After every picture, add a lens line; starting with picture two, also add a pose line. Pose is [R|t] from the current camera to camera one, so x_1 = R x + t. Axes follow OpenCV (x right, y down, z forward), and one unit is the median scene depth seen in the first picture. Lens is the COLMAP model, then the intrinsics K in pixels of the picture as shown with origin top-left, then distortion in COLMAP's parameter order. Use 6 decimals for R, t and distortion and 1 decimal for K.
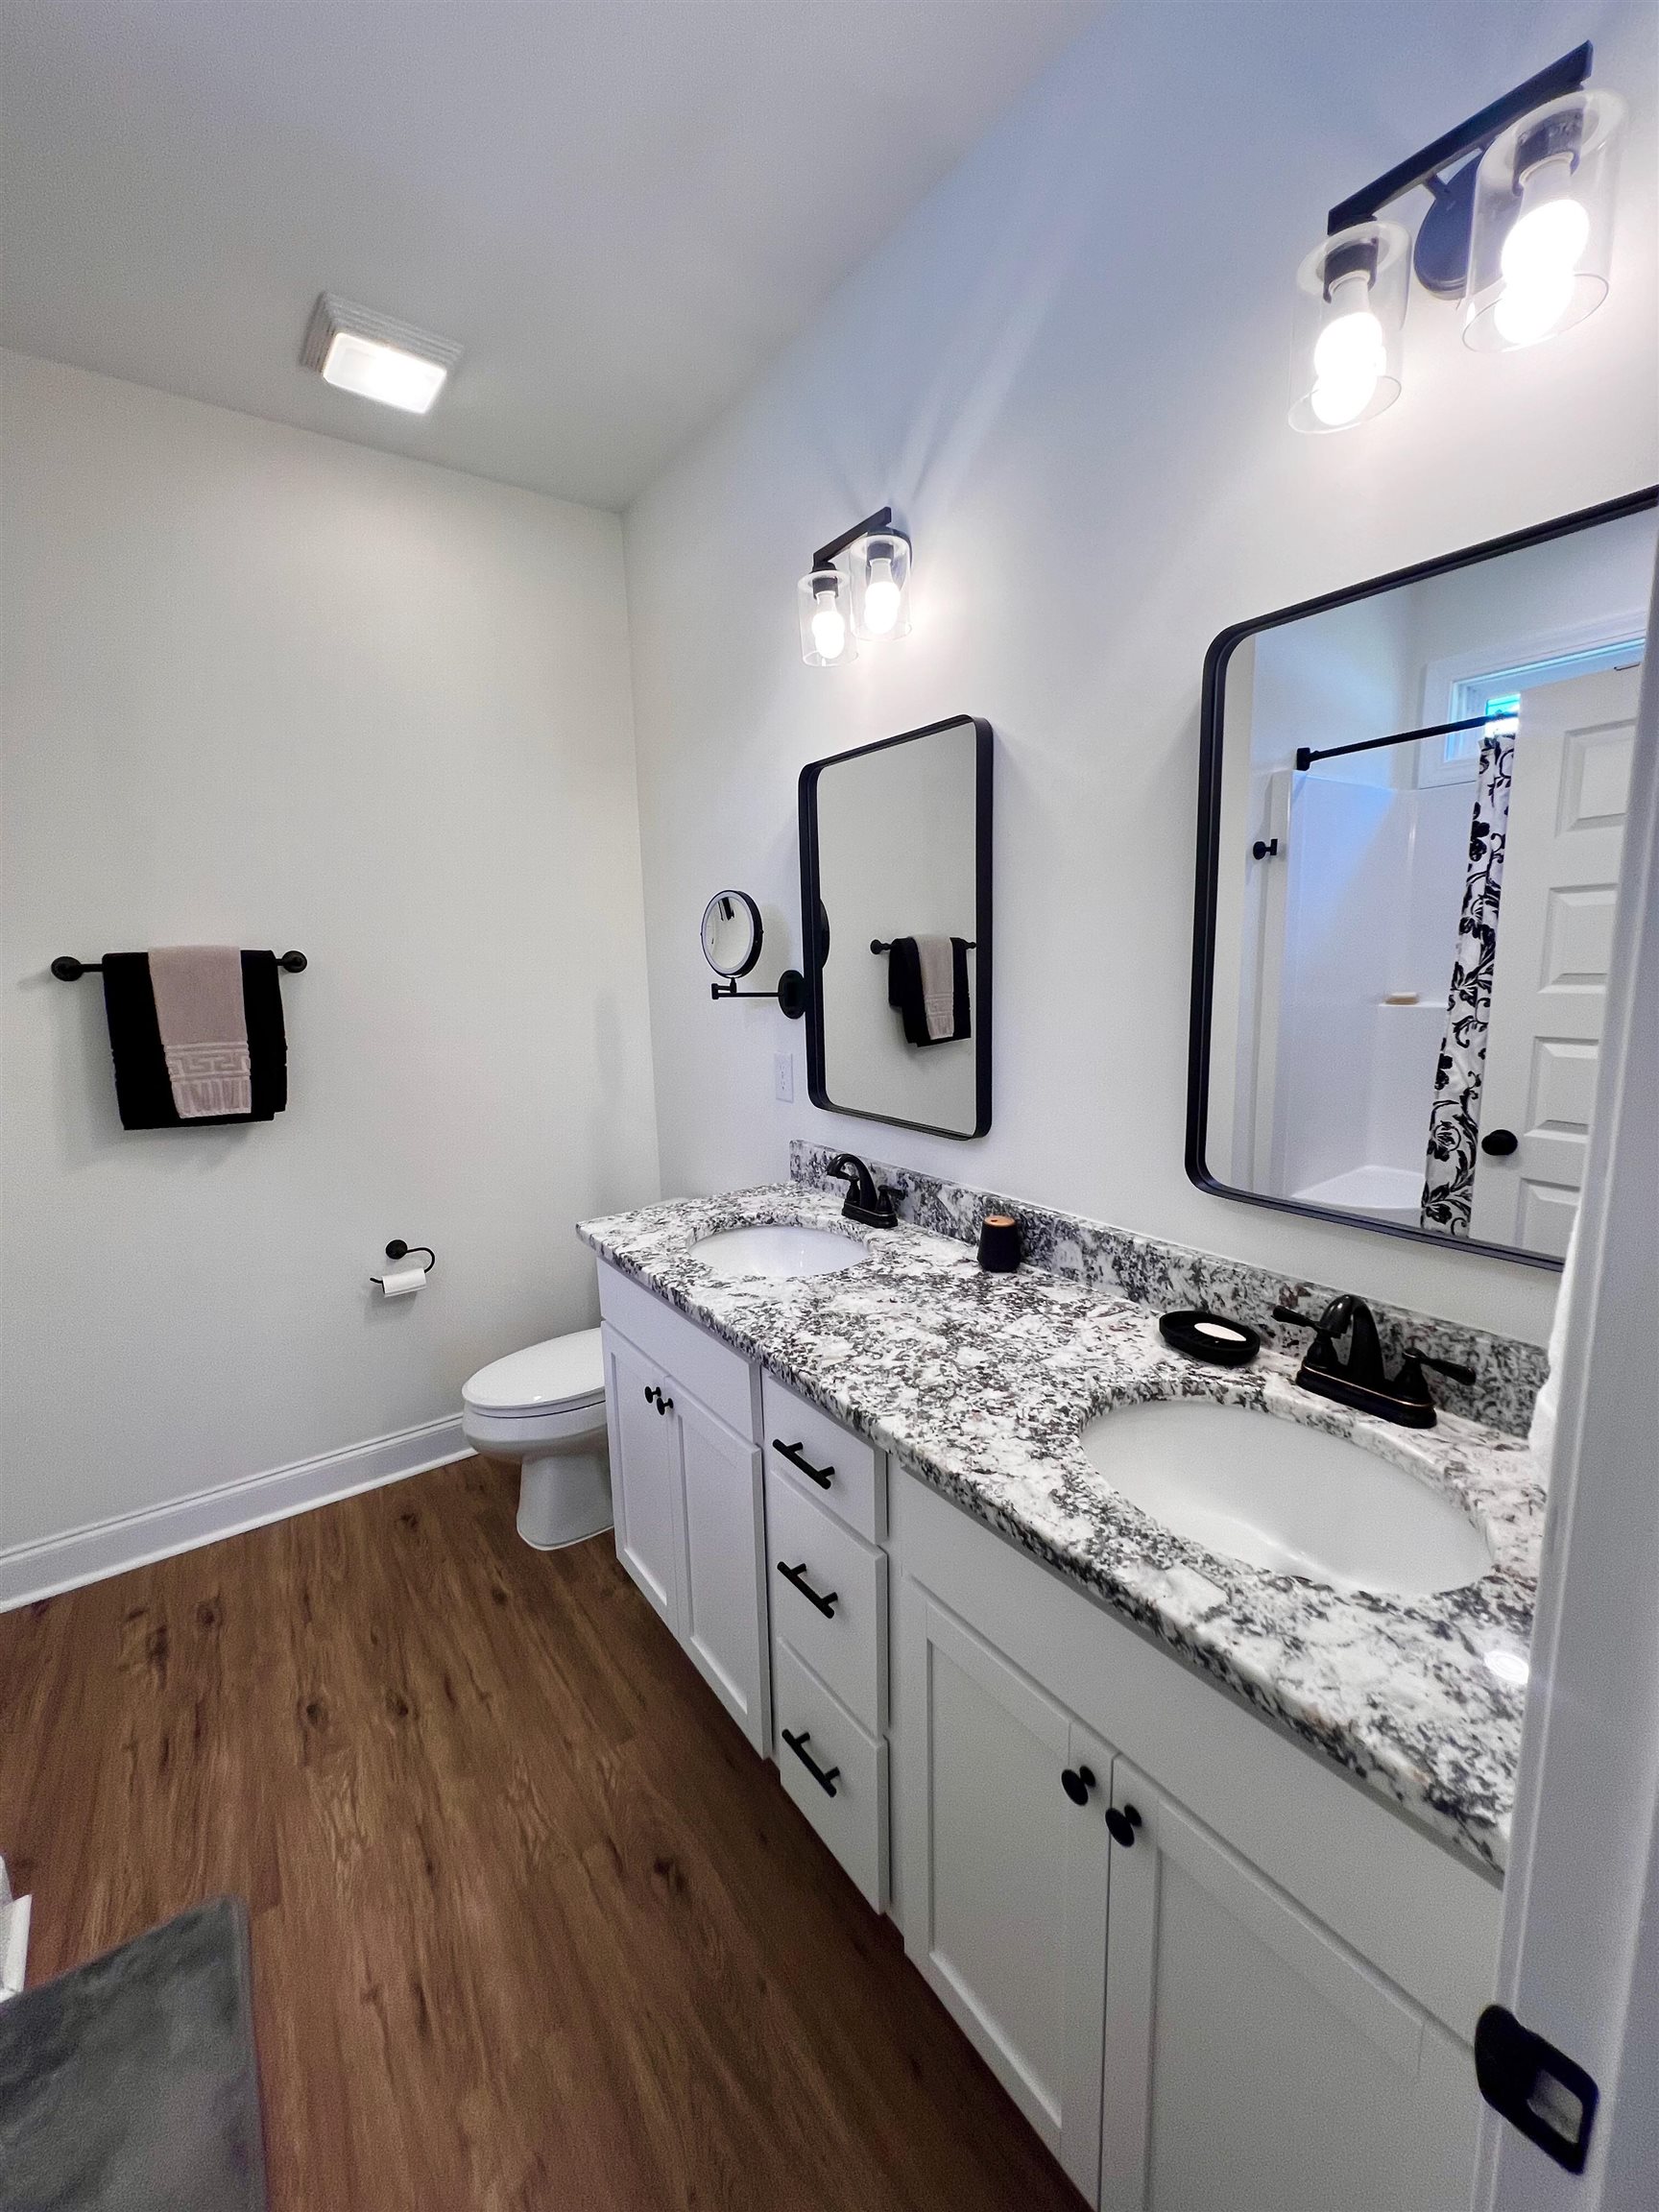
lens RADIAL K [[897.2, 0, 840.0], [0, 897.2, 1102.1], [0, 0, 1]] dist [0.000296, 0.000000]
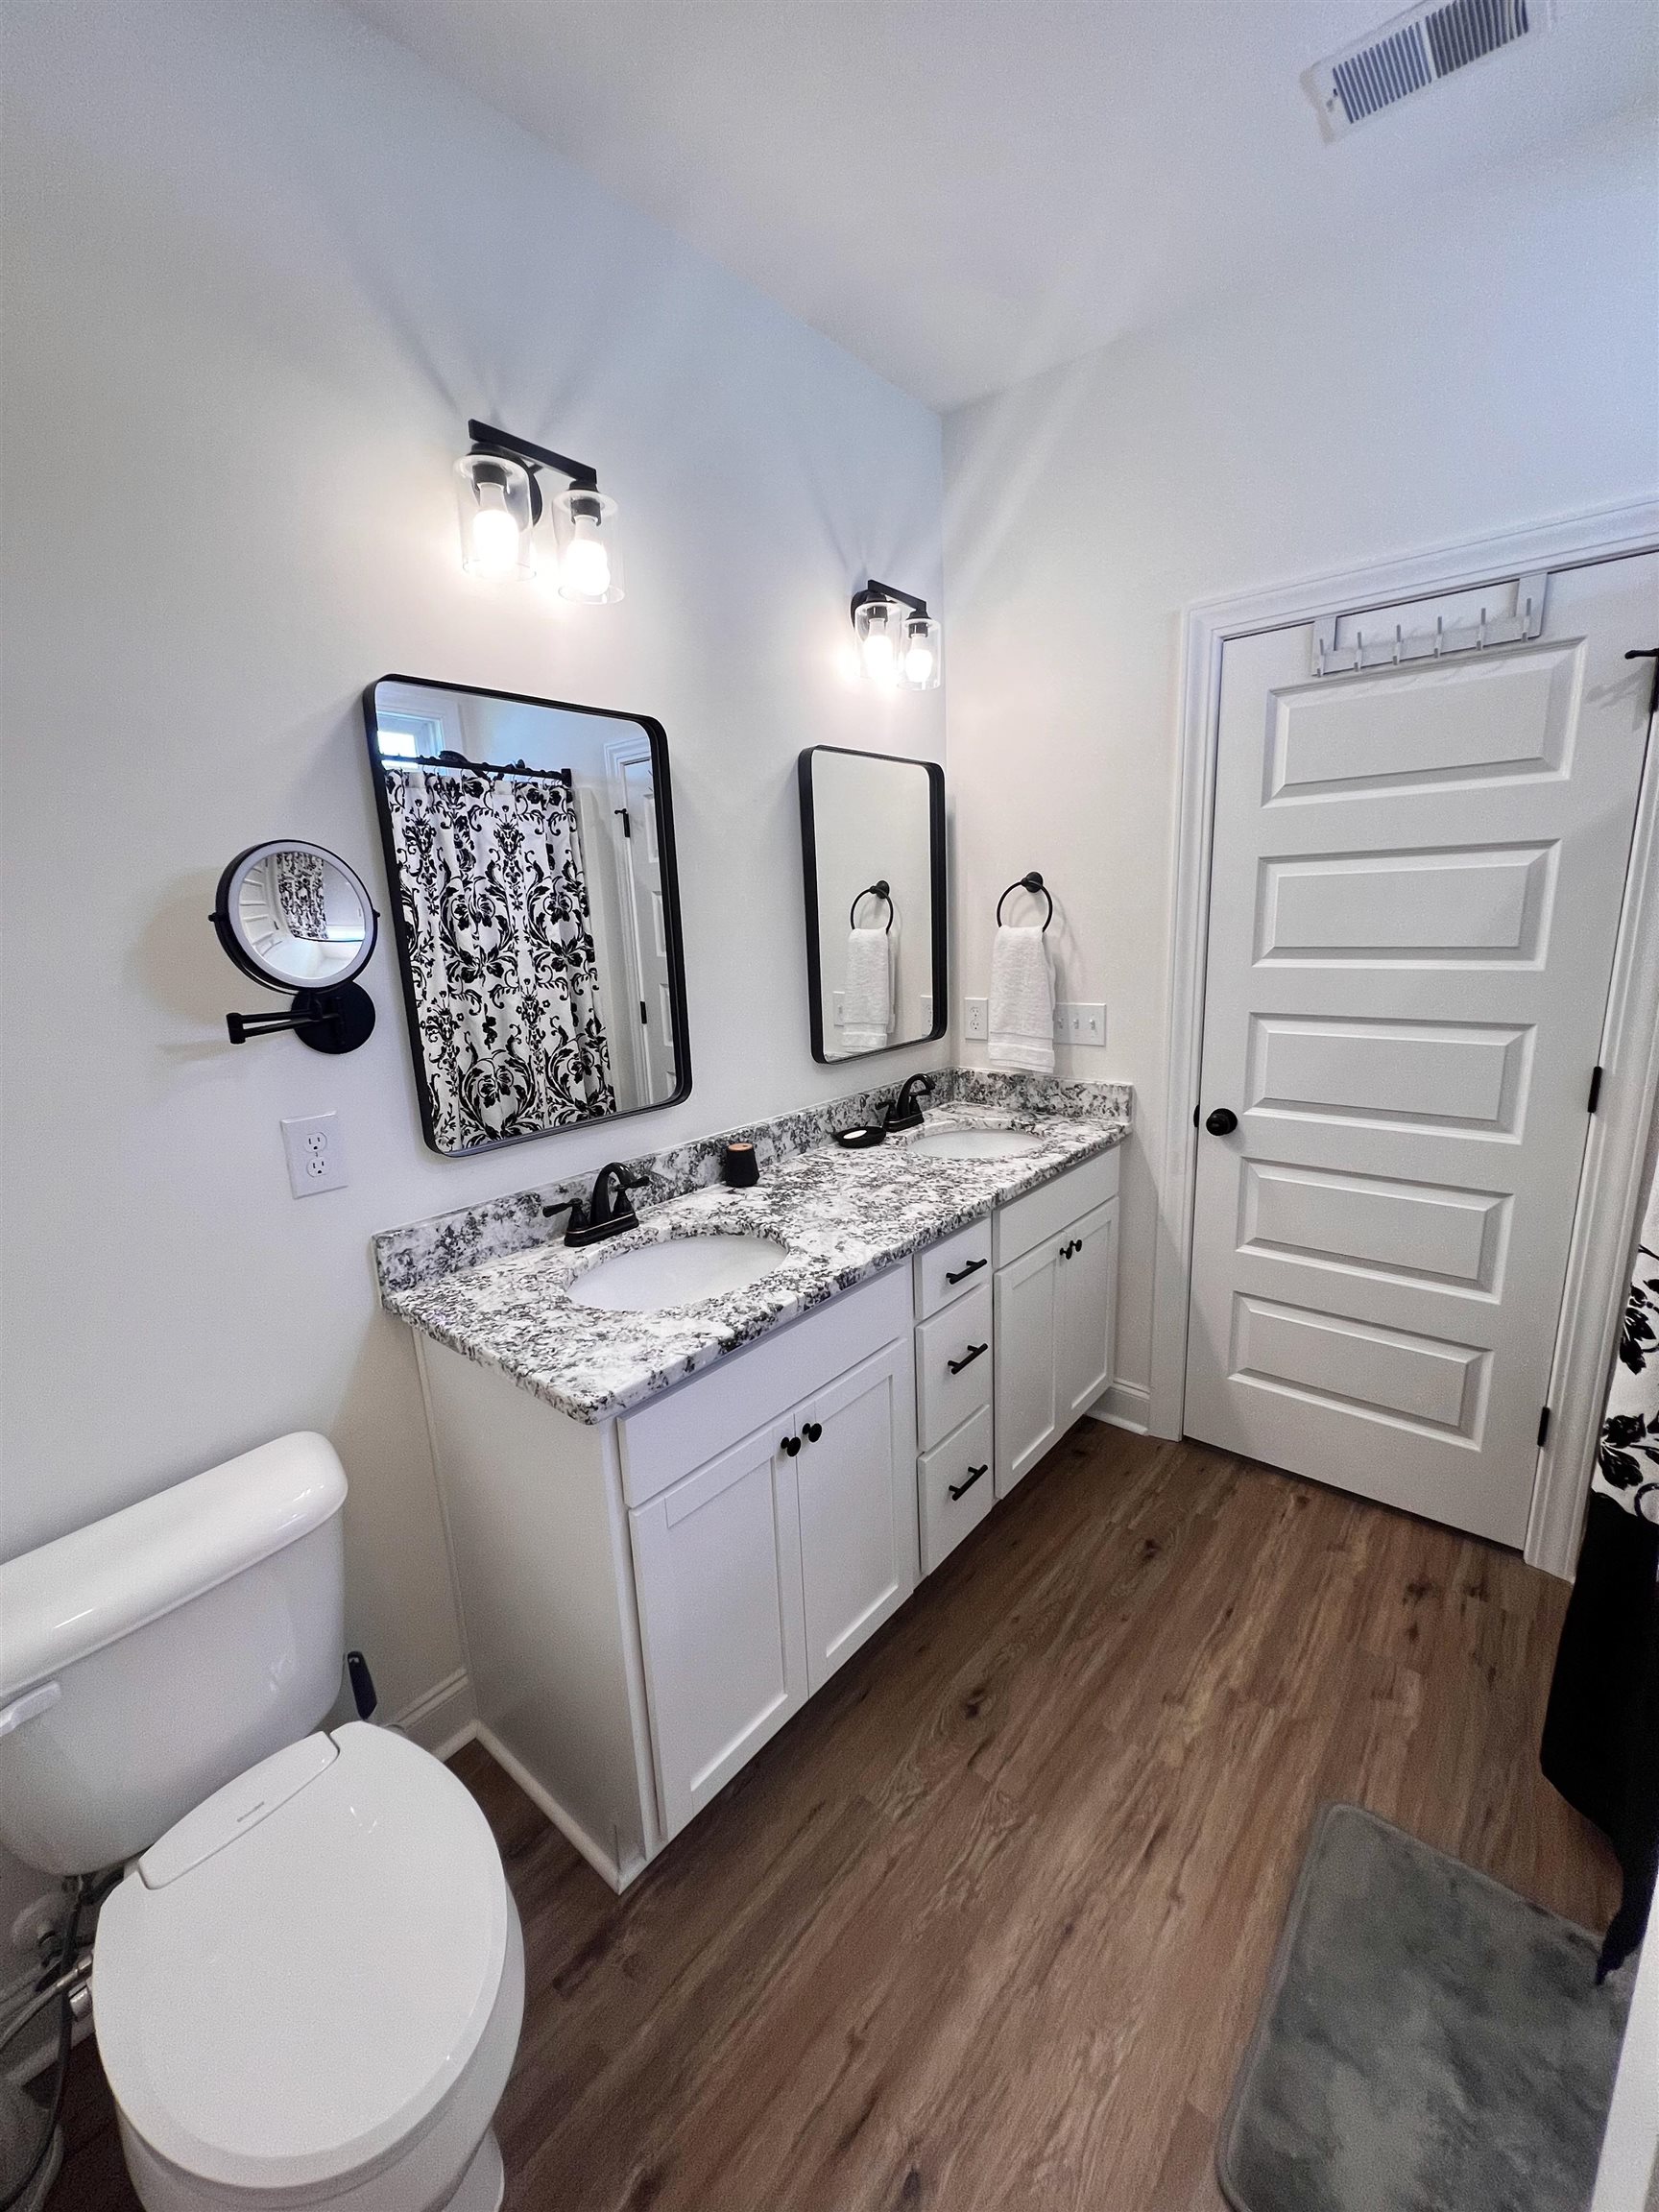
lens RADIAL K [[897.2, 0, 840.0], [0, 897.2, 1102.1], [0, 0, 1]] dist [0.000296, 0.000000]
pose [[-0.252411, -0.174843, 0.951692, -1.156557], [0.202834, 0.952127, 0.228719, -0.205903], [-0.946122, 0.250767, -0.204864, 1.237323]]
